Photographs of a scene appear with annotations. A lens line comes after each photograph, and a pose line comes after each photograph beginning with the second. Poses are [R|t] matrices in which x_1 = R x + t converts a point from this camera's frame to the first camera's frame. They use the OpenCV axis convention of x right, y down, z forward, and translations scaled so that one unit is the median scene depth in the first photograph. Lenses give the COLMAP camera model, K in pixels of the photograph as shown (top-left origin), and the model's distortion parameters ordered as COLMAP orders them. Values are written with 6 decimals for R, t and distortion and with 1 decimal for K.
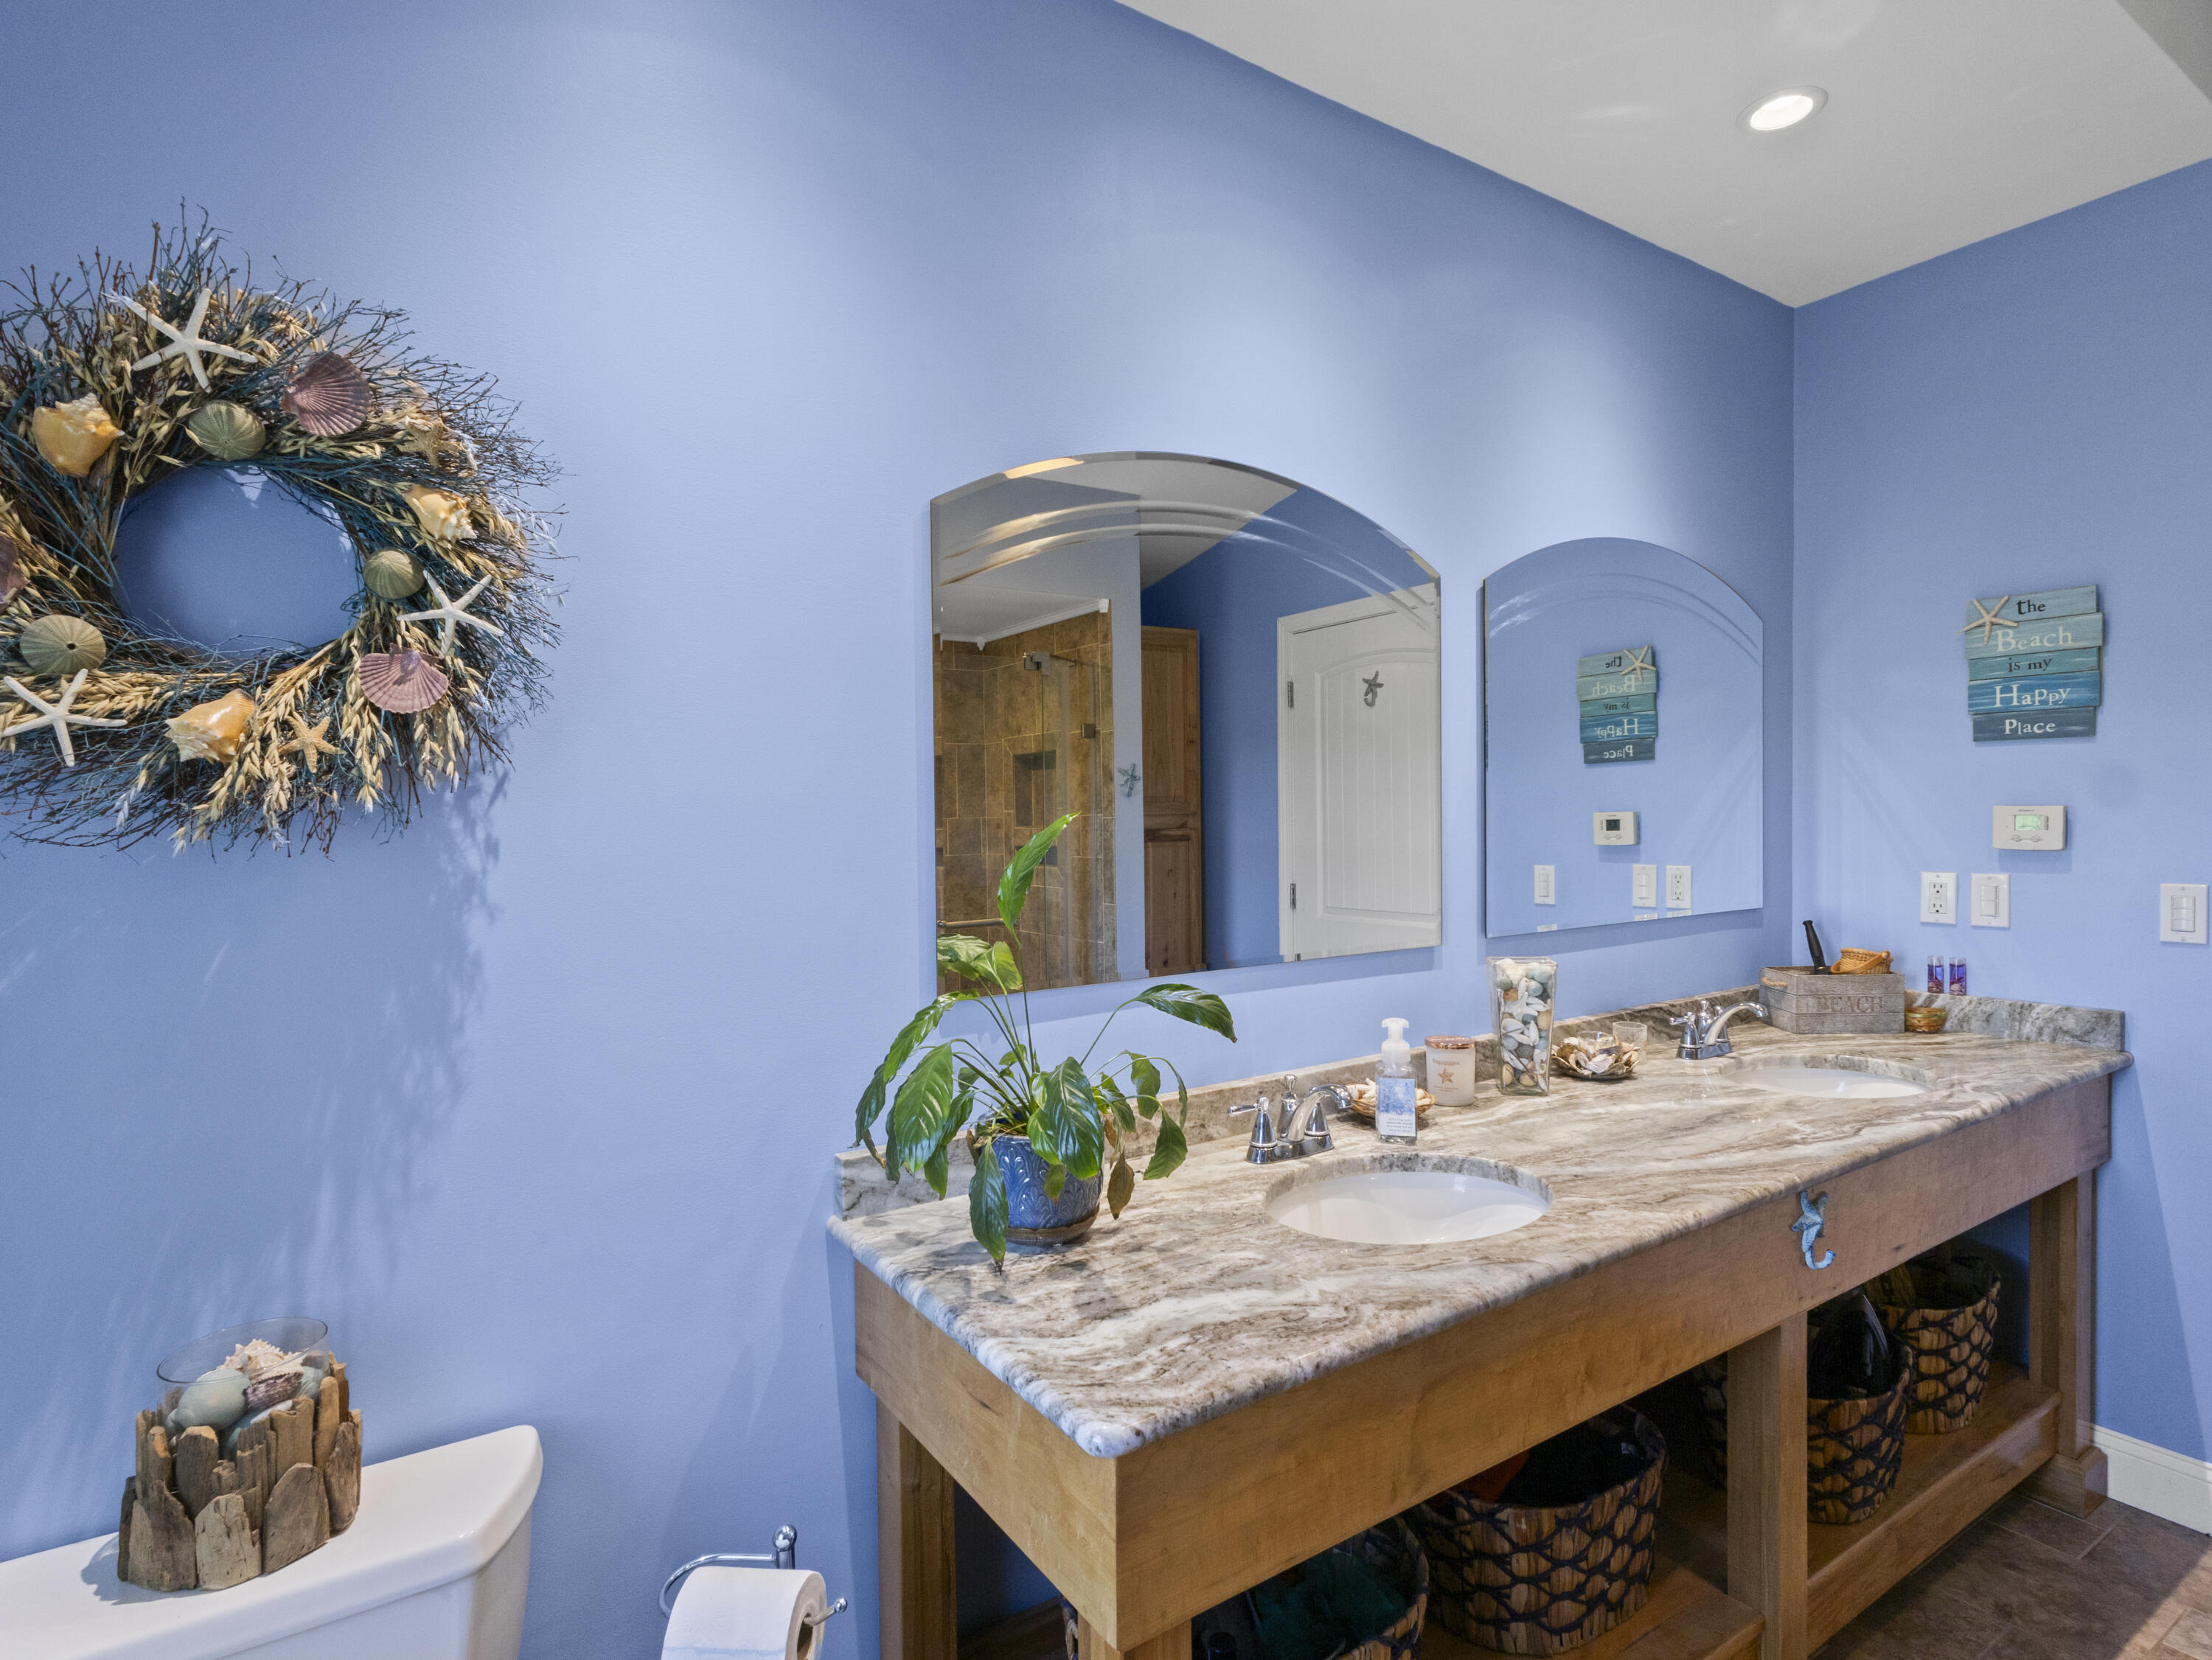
lens RADIAL K [[1149.4, 0, 1102.9], [0, 1149.4, 827.2], [0, 0, 1]] dist [0.015456, -0.003360]
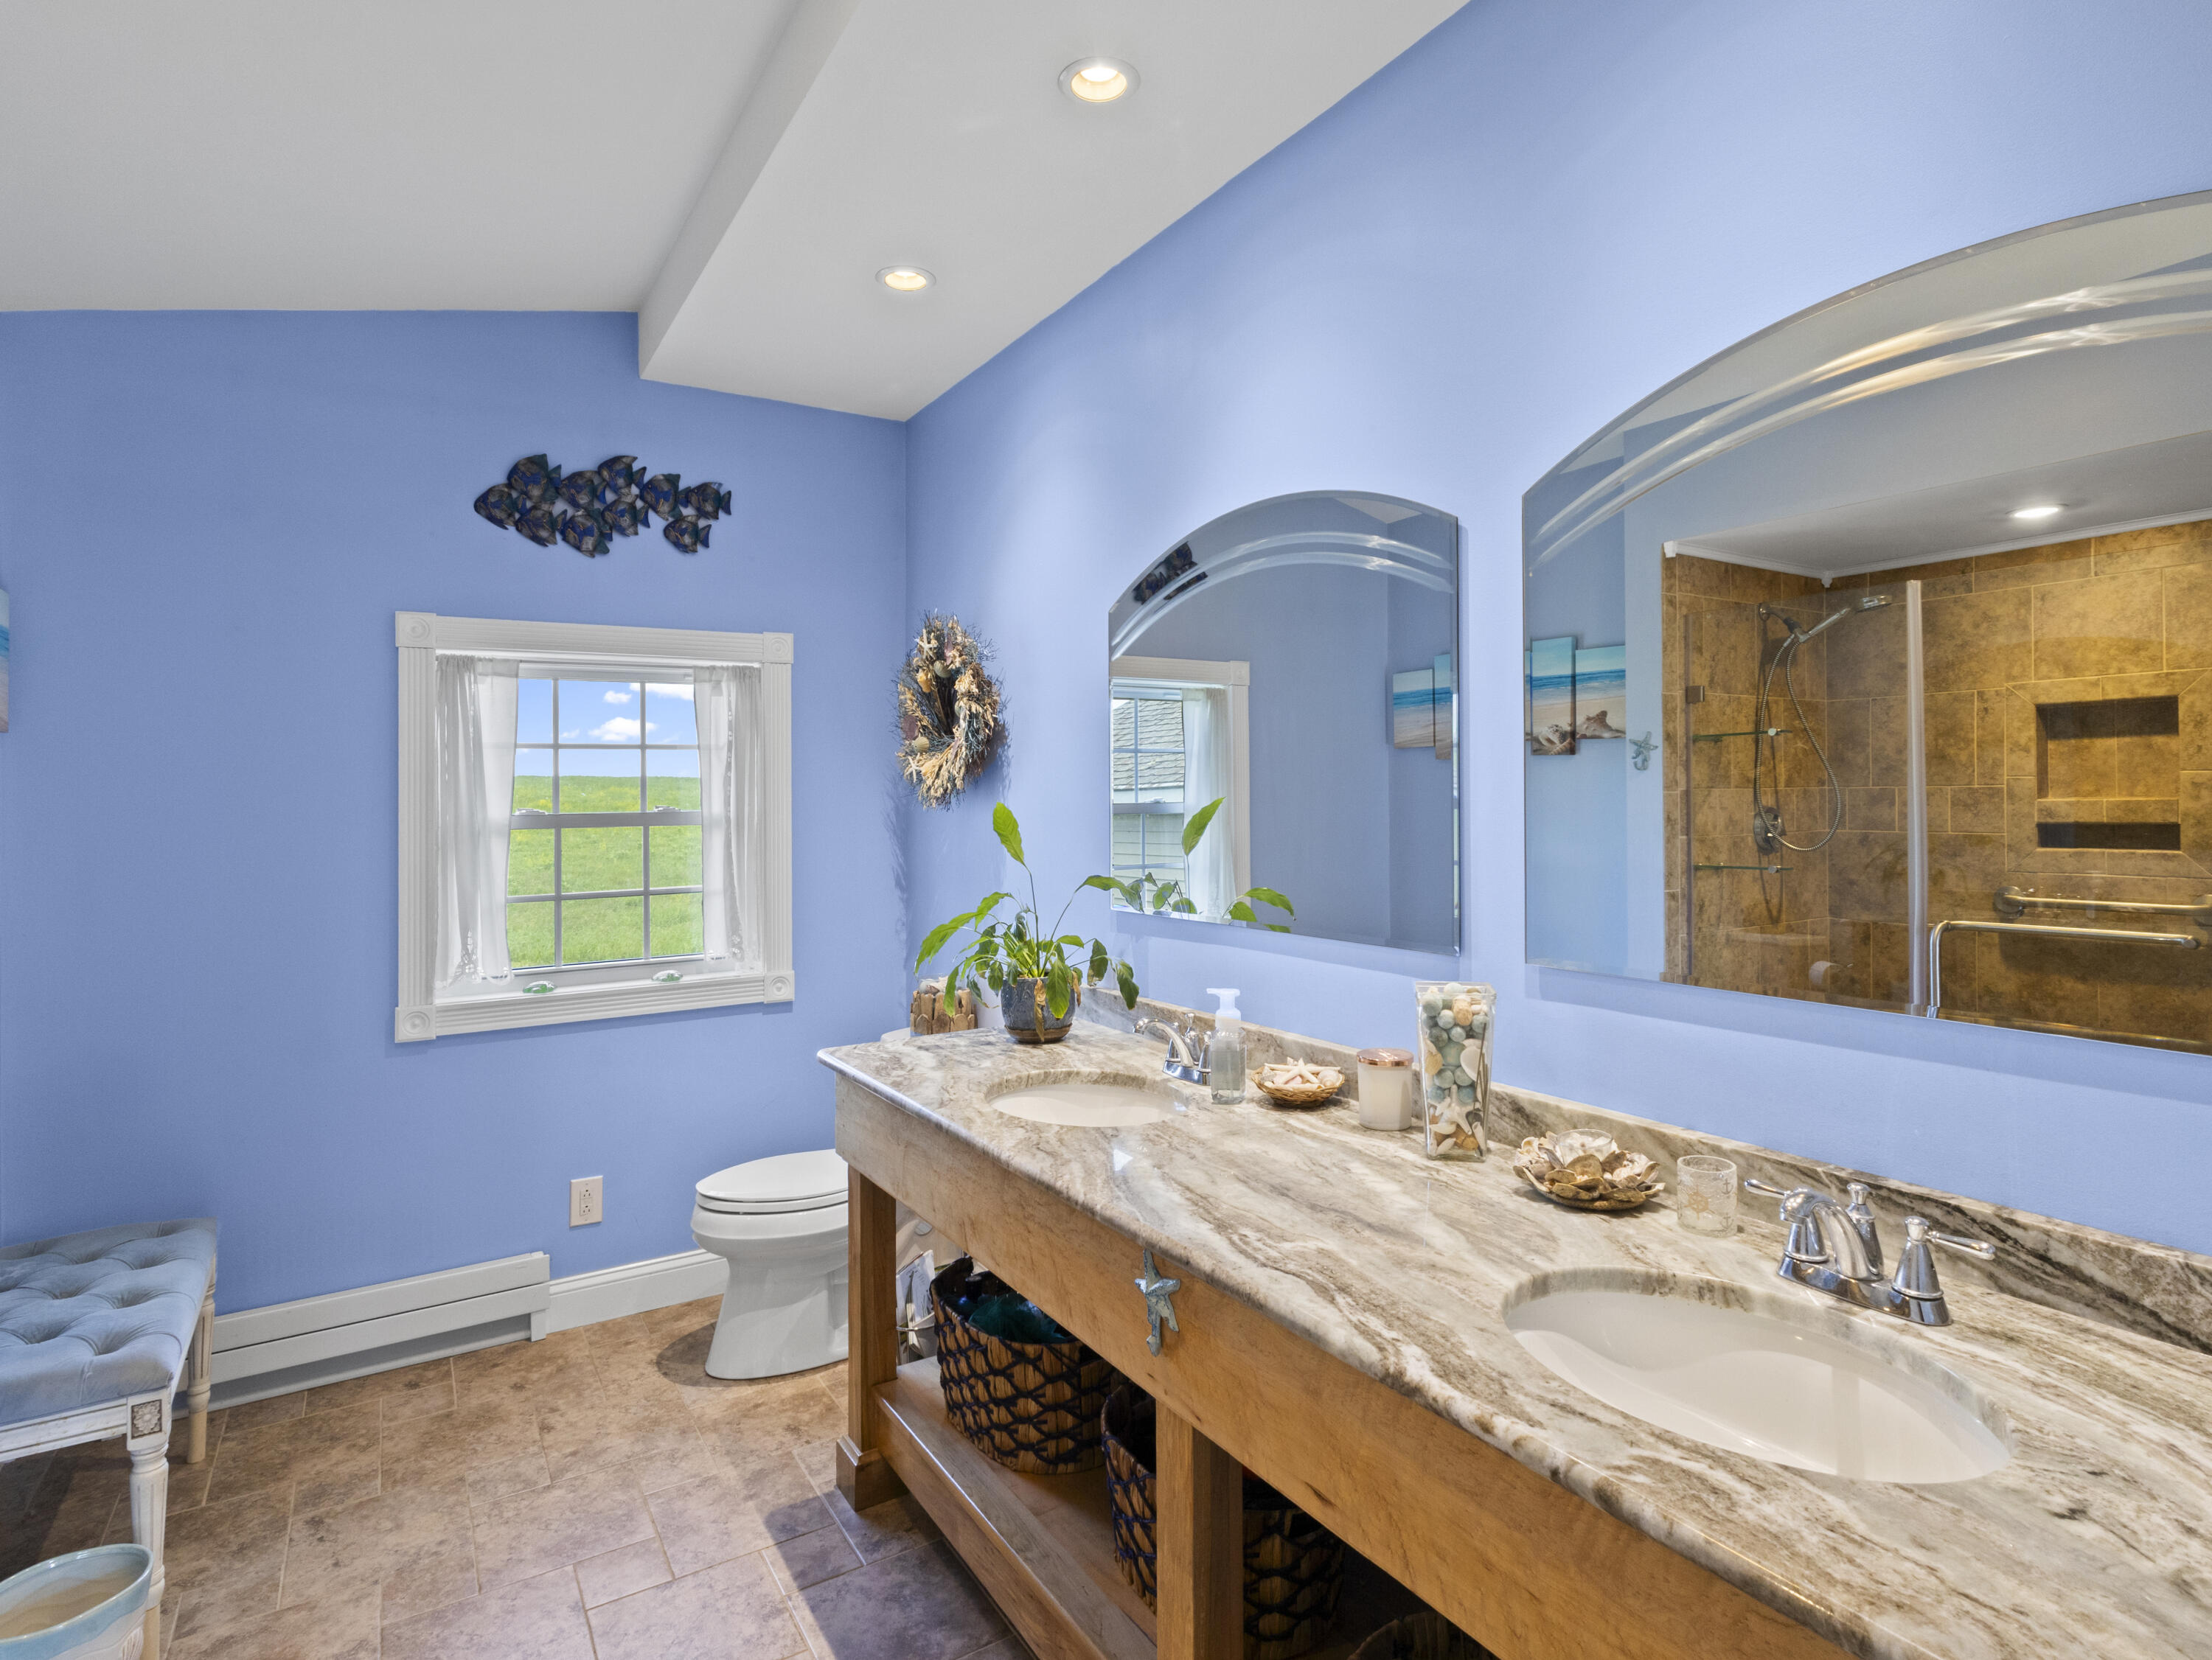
lens RADIAL K [[1149.4, 0, 1104.9], [0, 1149.4, 814.9], [0, 0, 1]] dist [0.015456, -0.003360]
pose [[-0.034283, 0.018088, -0.999248, 1.322437], [-0.000247, 0.999836, 0.018107, -0.011566], [0.999412, 0.000868, -0.034272, 0.926790]]
